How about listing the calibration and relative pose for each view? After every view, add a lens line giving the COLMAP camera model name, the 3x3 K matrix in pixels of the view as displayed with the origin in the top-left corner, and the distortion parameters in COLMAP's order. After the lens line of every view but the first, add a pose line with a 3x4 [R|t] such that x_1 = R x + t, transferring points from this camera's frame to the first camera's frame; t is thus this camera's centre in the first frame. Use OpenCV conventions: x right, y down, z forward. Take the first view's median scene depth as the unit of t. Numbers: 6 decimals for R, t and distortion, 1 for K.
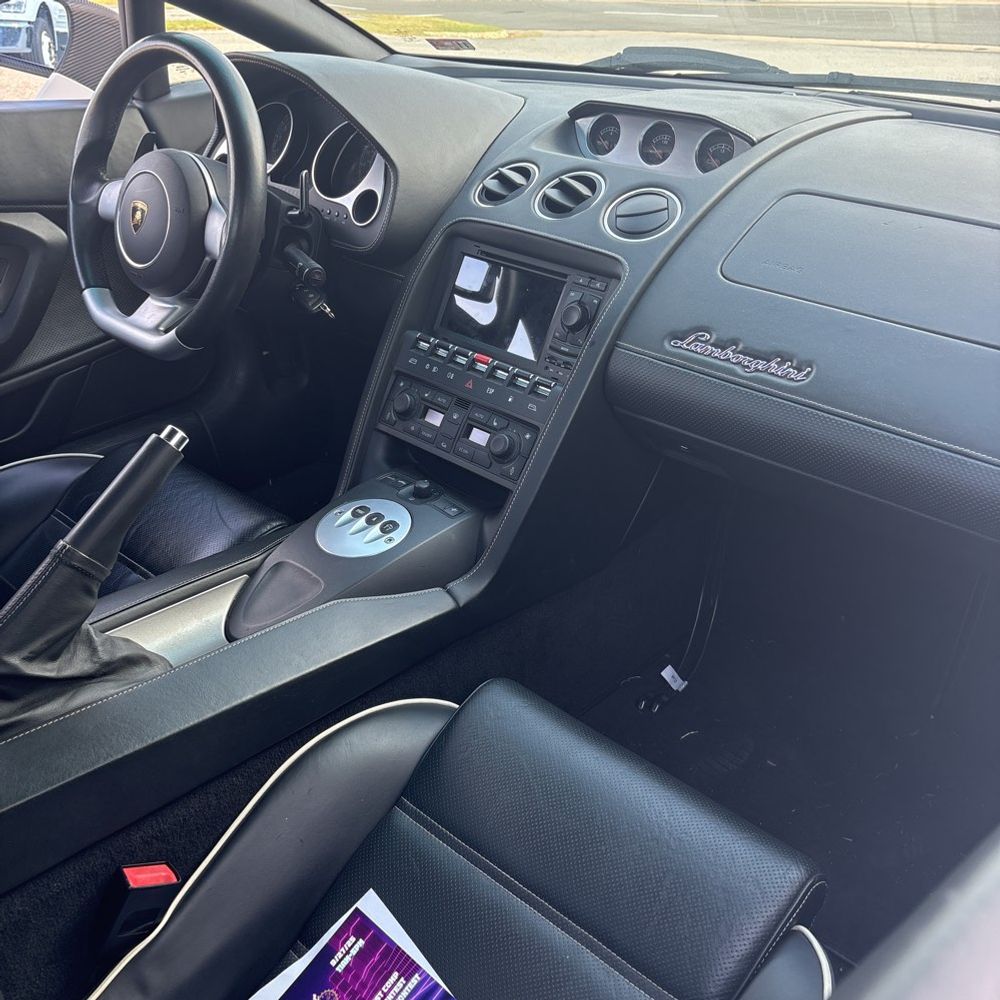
lens RADIAL K [[999.4, 0, 500.0], [0, 999.4, 500.0], [0, 0, 1]] dist [0.006216, 0.035743]
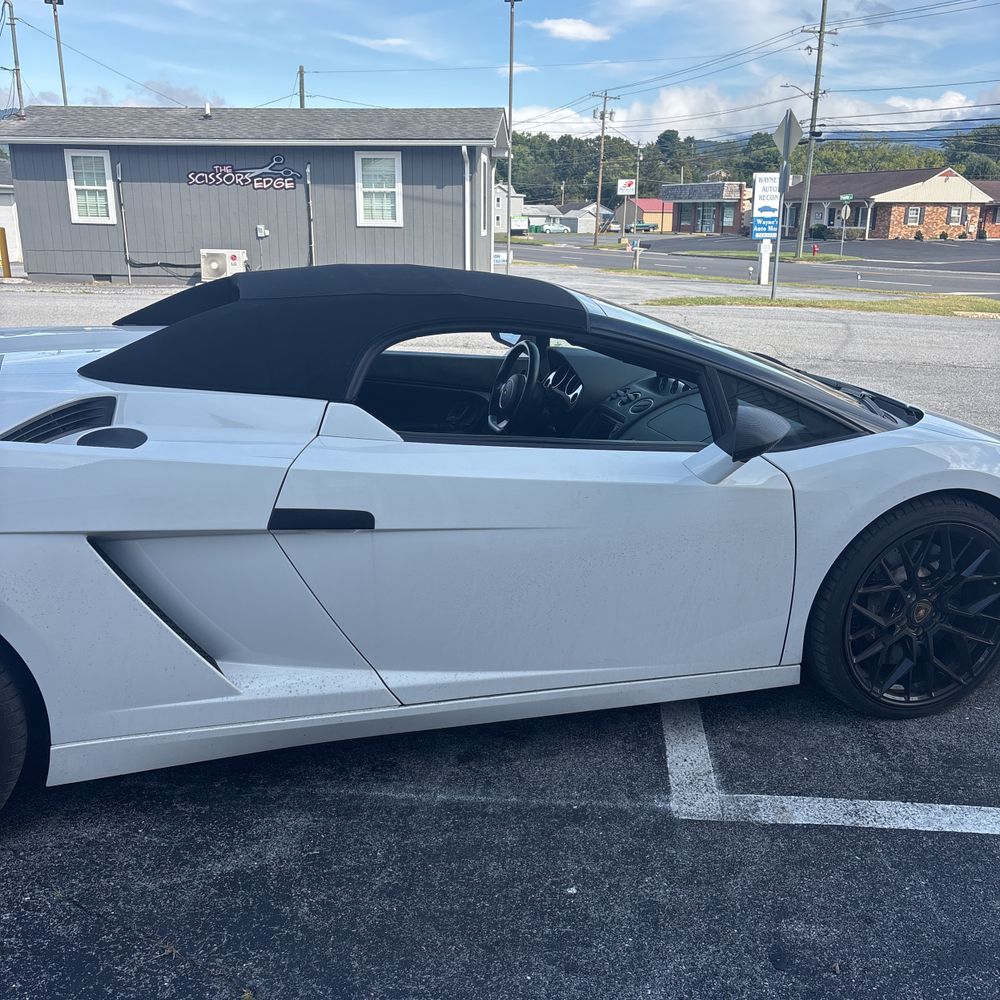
lens RADIAL K [[1001.9, 0, 500.0], [0, 1001.9, 500.0], [0, 0, 1]] dist [-0.016520, 0.077230]
pose [[0.858038, 0.141354, -0.493751, 1.191808], [-0.253777, 0.952504, -0.168325, 0.554444], [0.446506, 0.269732, 0.853157, -1.559550]]
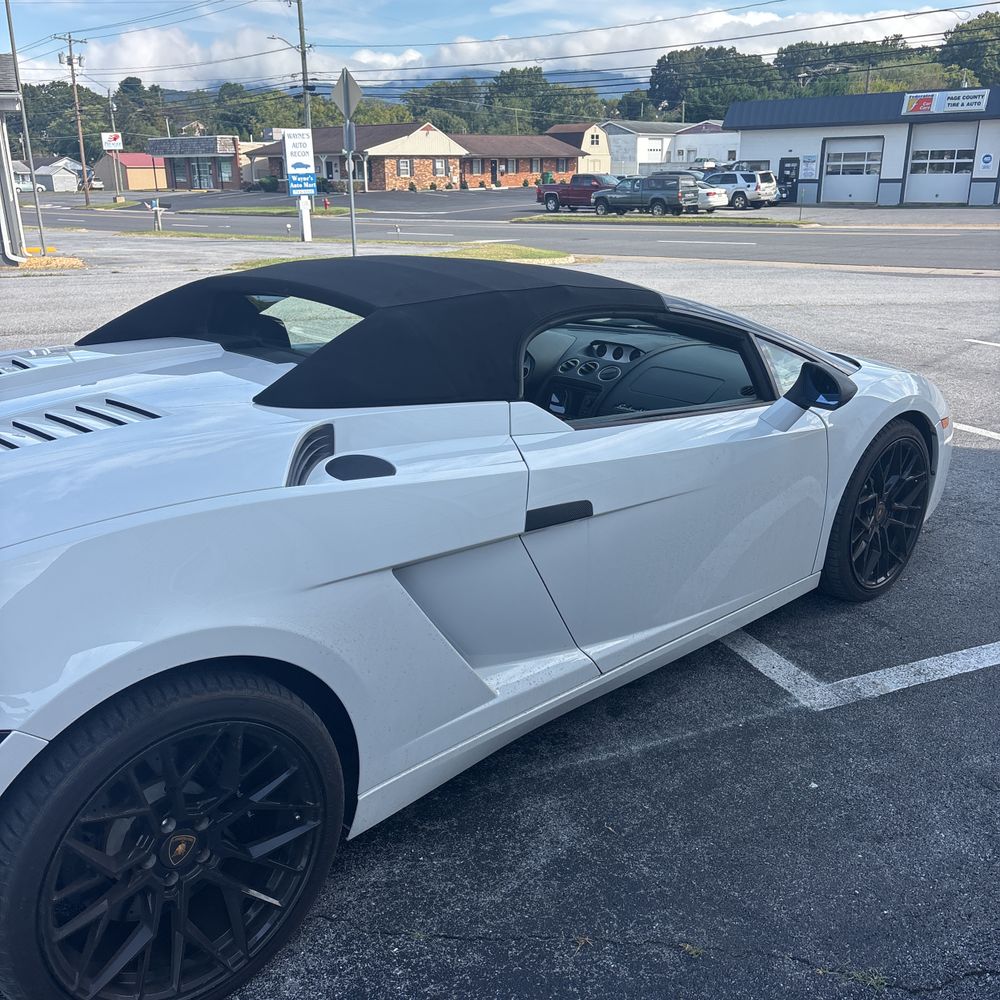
lens RADIAL K [[999.4, 0, 500.0], [0, 999.4, 500.0], [0, 0, 1]] dist [0.006216, 0.035743]
pose [[0.997732, 0.004209, -0.067176, 0.003125], [-0.016915, 0.981691, -0.189729, 0.703768], [0.065148, 0.190435, 0.979536, -2.027486]]
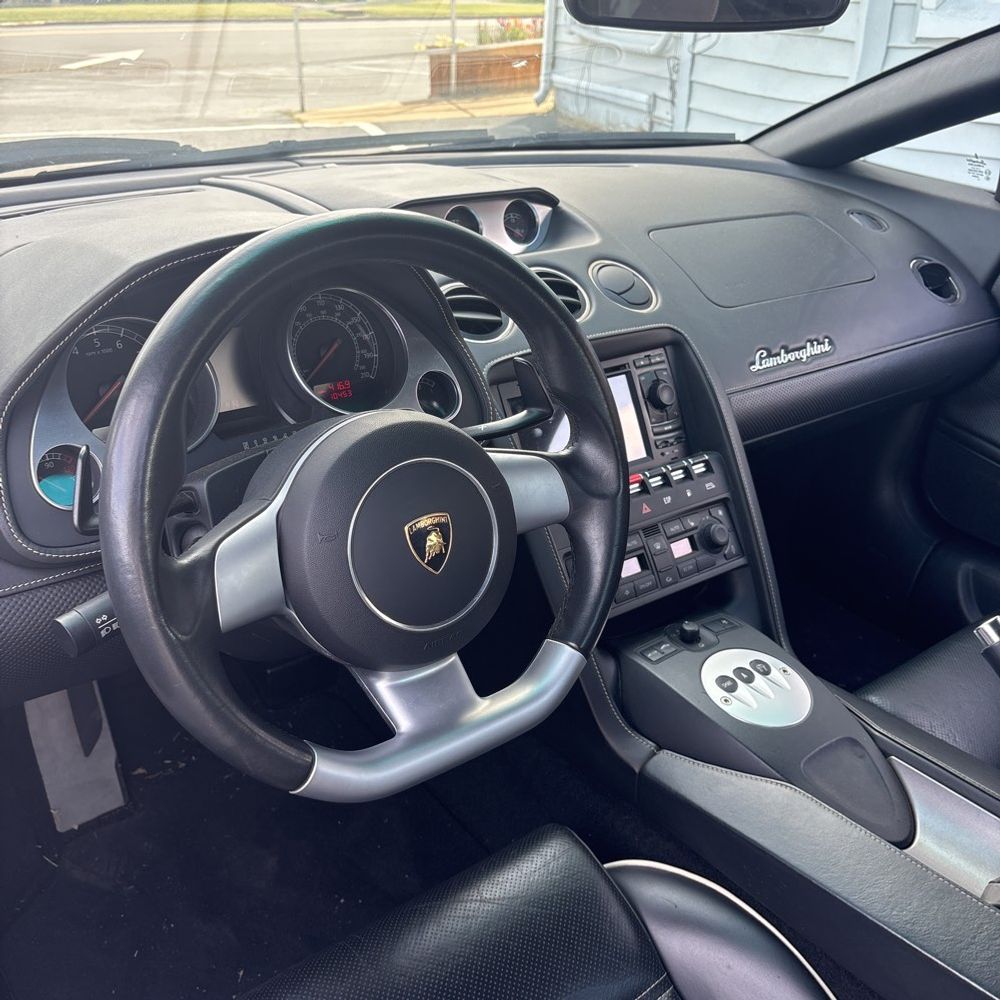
lens RADIAL K [[999.4, 0, 500.0], [0, 999.4, 500.0], [0, 0, 1]] dist [0.006216, 0.035743]
pose [[0.172555, -0.437350, 0.882581, -0.819839], [0.450751, 0.831759, 0.324039, -0.460199], [-0.875813, 0.341909, 0.340660, 0.789280]]
